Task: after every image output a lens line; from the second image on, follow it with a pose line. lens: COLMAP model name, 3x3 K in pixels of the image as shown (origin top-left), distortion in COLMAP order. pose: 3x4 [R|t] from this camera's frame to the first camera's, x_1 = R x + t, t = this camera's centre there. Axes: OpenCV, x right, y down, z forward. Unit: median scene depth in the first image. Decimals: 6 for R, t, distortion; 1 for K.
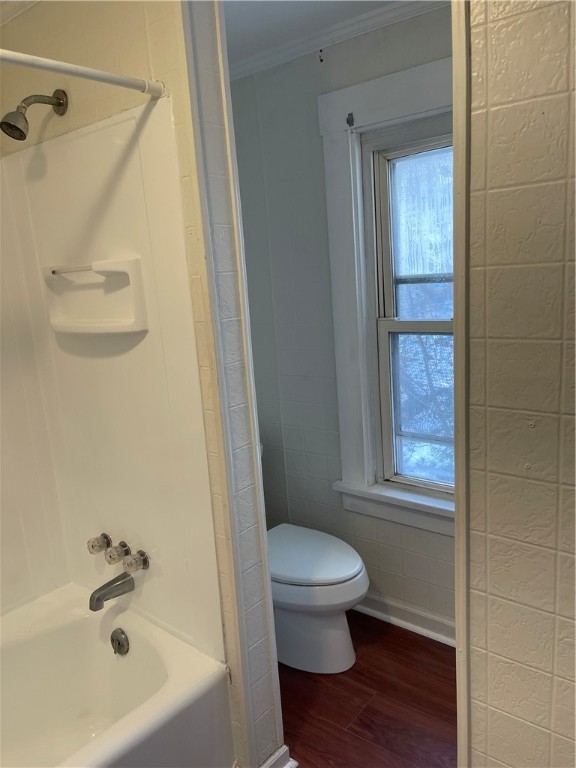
lens RADIAL K [[580.2, 0, 285.9], [0, 580.2, 389.1], [0, 0, 1]] dist [0.067757, -0.084517]
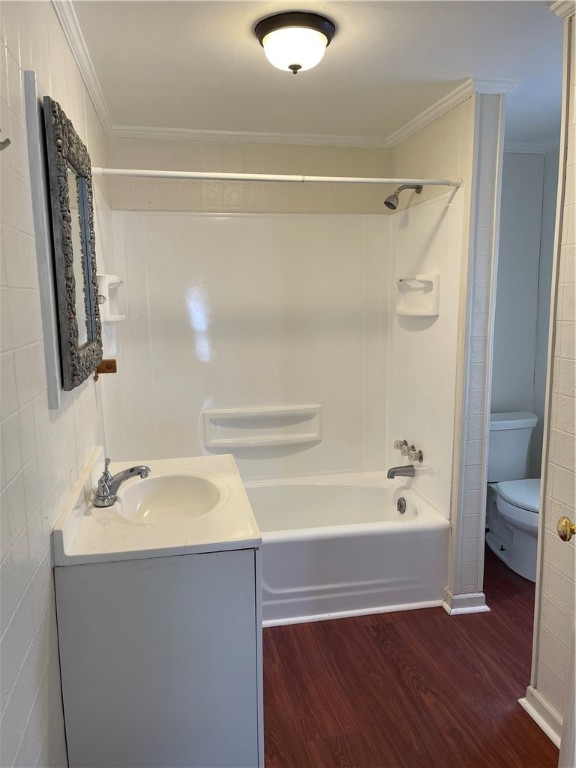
lens RADIAL K [[580.2, 0, 287.5], [0, 580.2, 382.9], [0, 0, 1]] dist [0.067757, -0.084517]
pose [[0.773926, 0.153047, -0.614504, 0.506236], [-0.174609, 0.984314, 0.025243, 0.130511], [0.608729, 0.087762, 0.788510, -0.615284]]
